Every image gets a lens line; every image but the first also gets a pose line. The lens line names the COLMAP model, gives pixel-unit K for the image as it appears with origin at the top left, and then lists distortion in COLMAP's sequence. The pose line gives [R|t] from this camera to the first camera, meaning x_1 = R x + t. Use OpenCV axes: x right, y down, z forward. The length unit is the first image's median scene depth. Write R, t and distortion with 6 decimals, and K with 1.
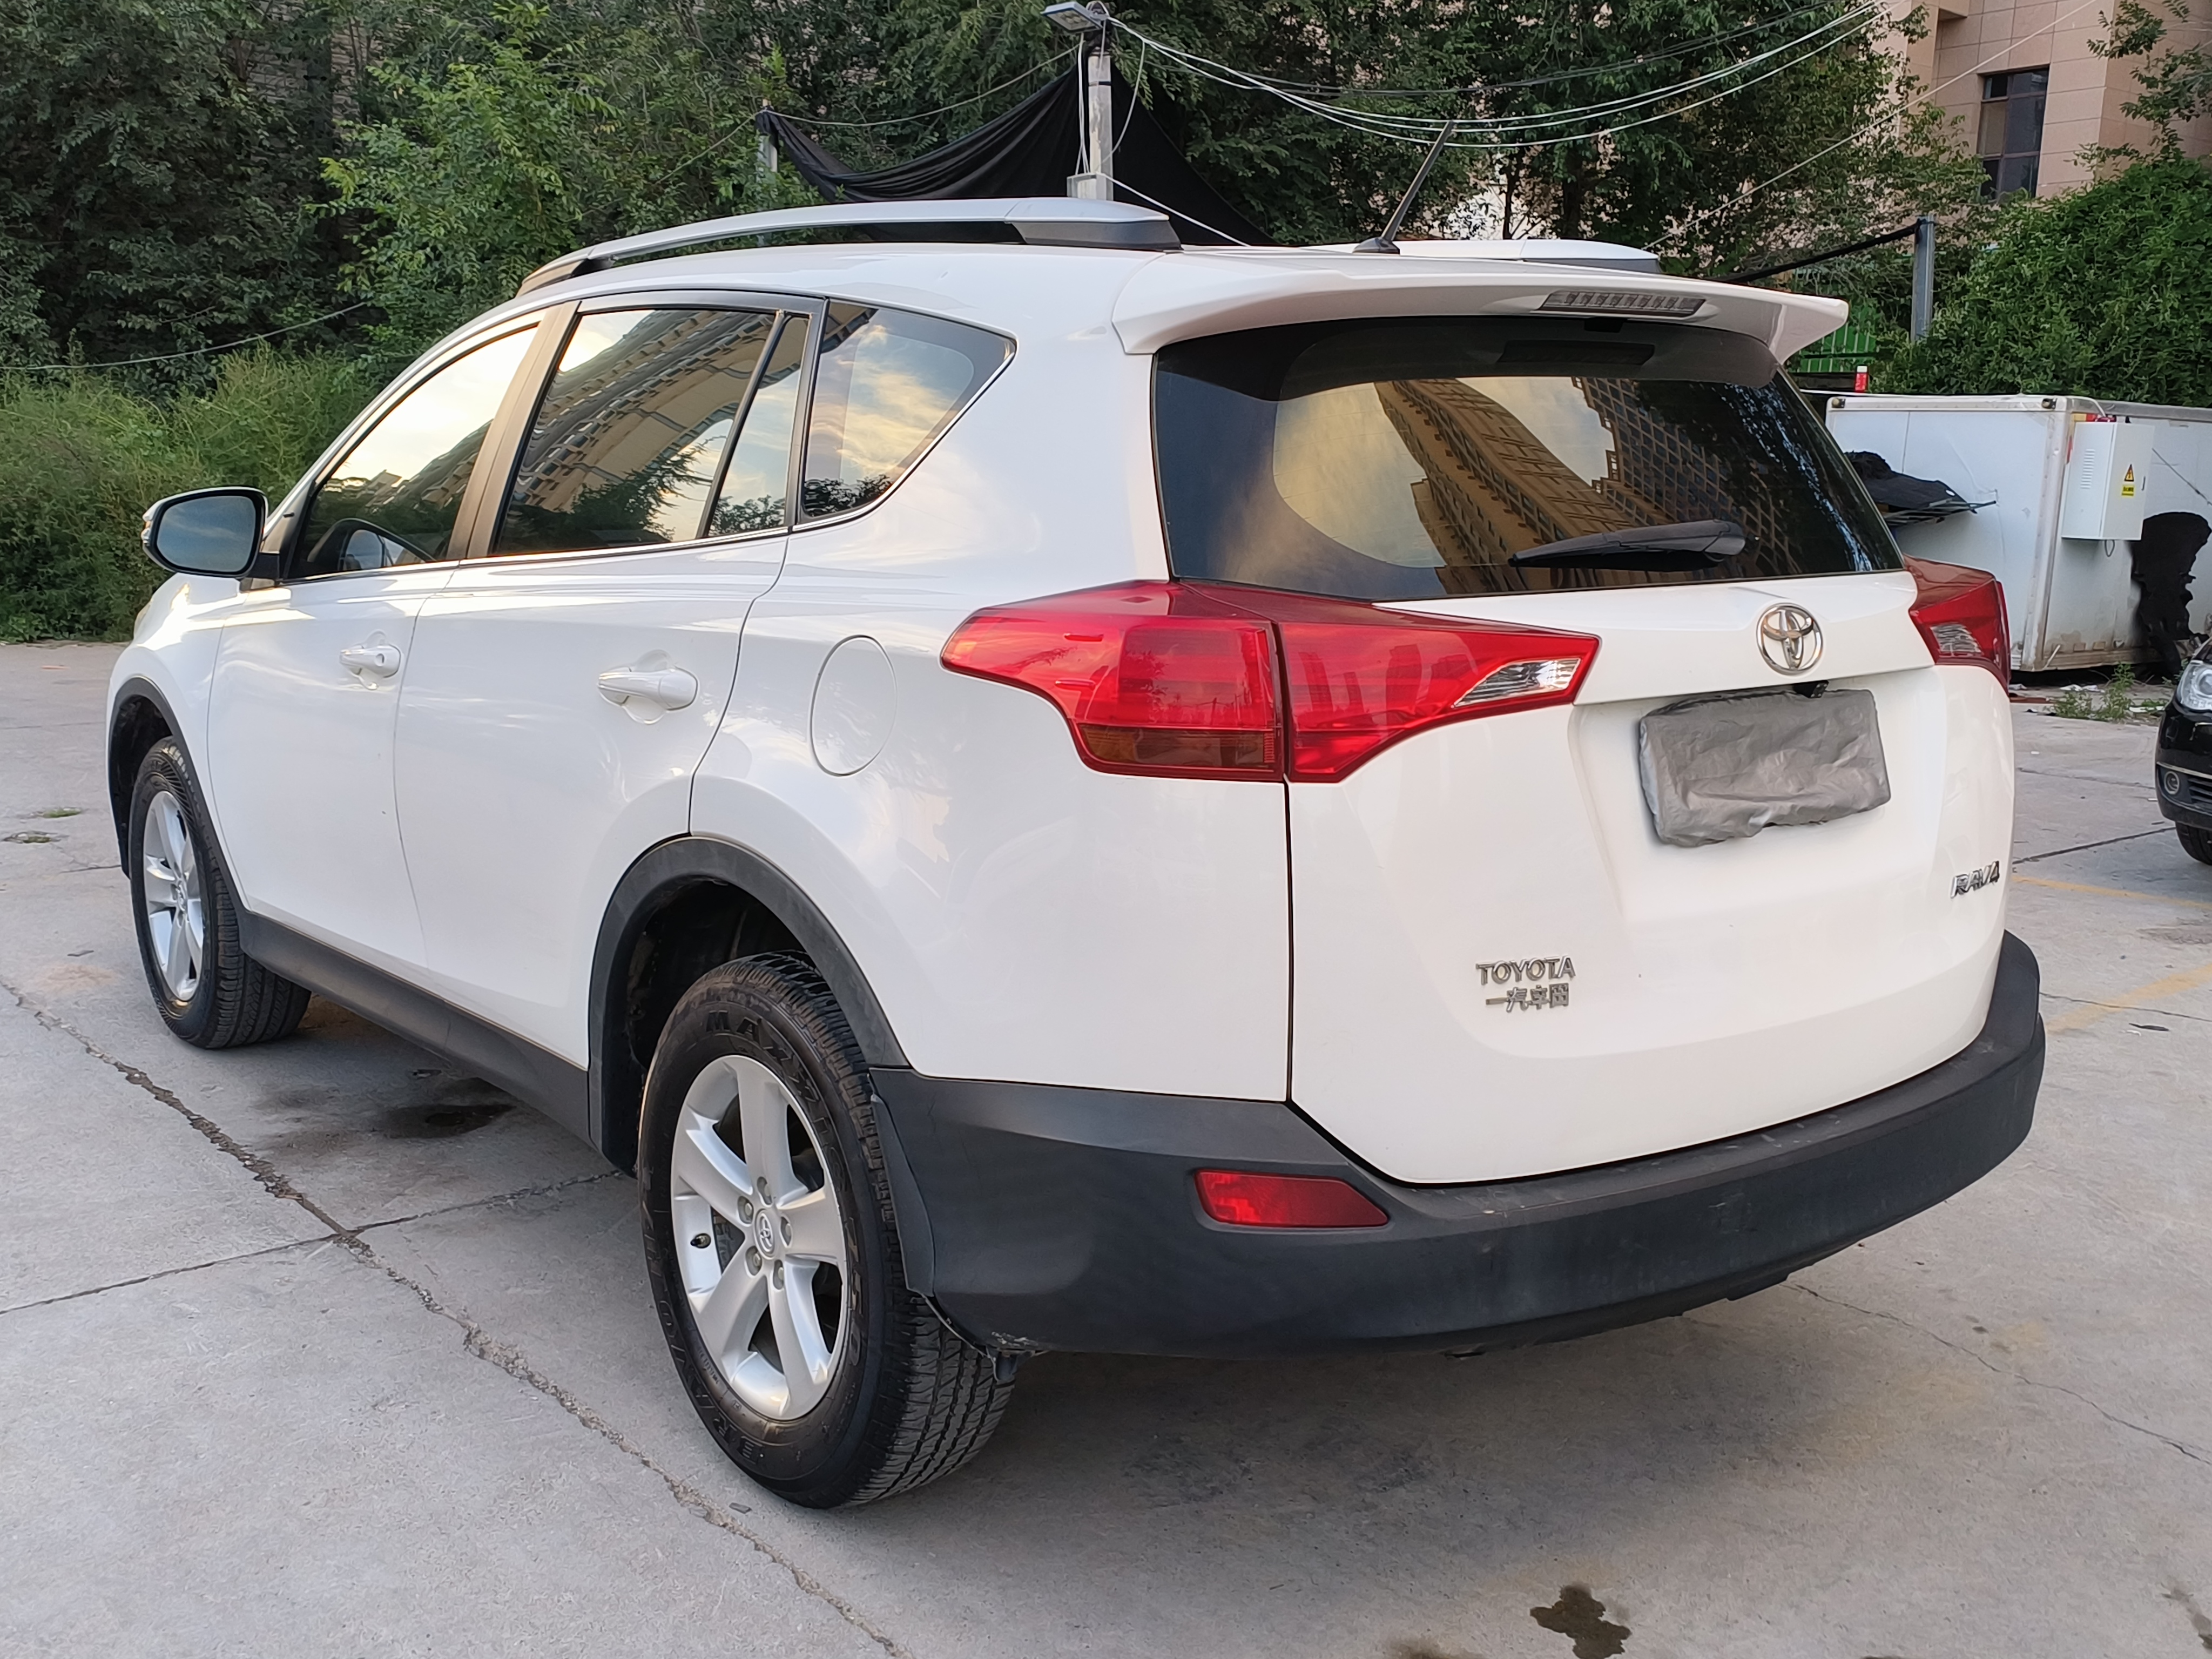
lens RADIAL K [[2241.2, 0, 1108.1], [0, 2241.2, 837.0], [0, 0, 1]] dist [0.050112, 0.000000]
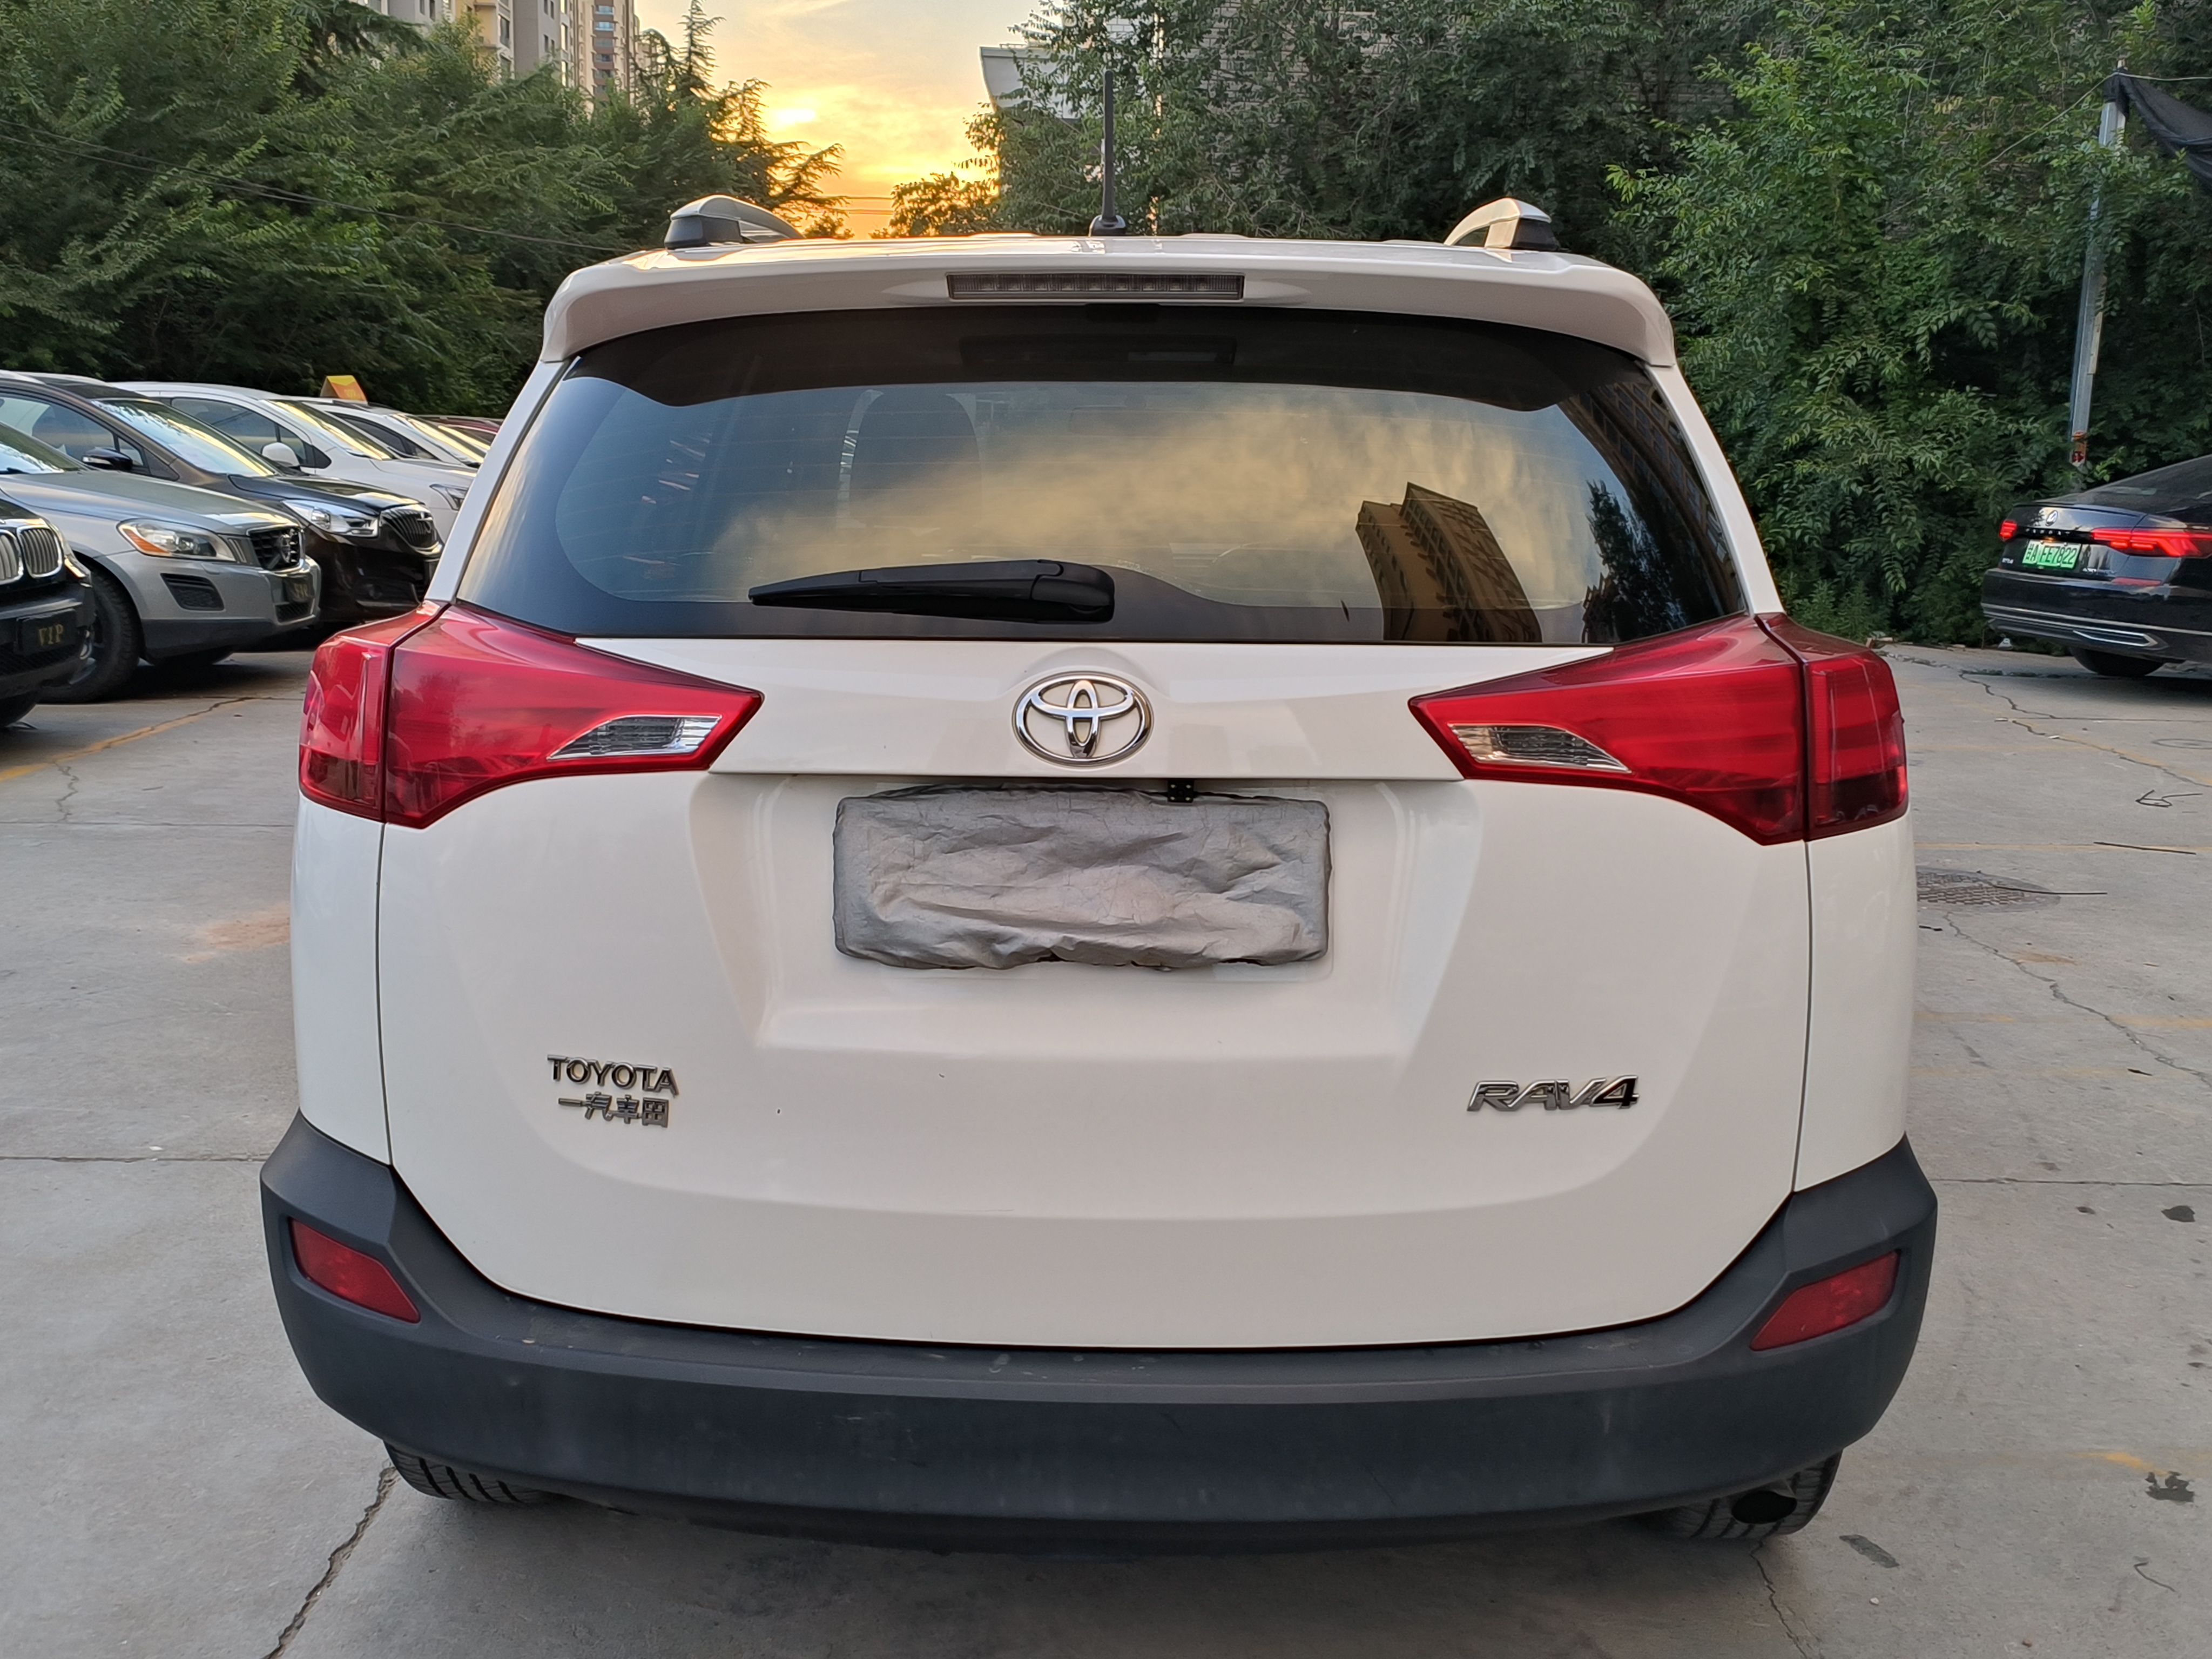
lens RADIAL K [[2241.2, 0, 1107.3], [0, 2241.2, 823.3], [0, 0, 1]] dist [0.050112, 0.000000]
pose [[0.775767, 0.113887, -0.620658, 0.844745], [-0.118613, 0.992364, 0.033838, -0.086005], [0.619772, 0.047367, 0.783351, 0.440092]]
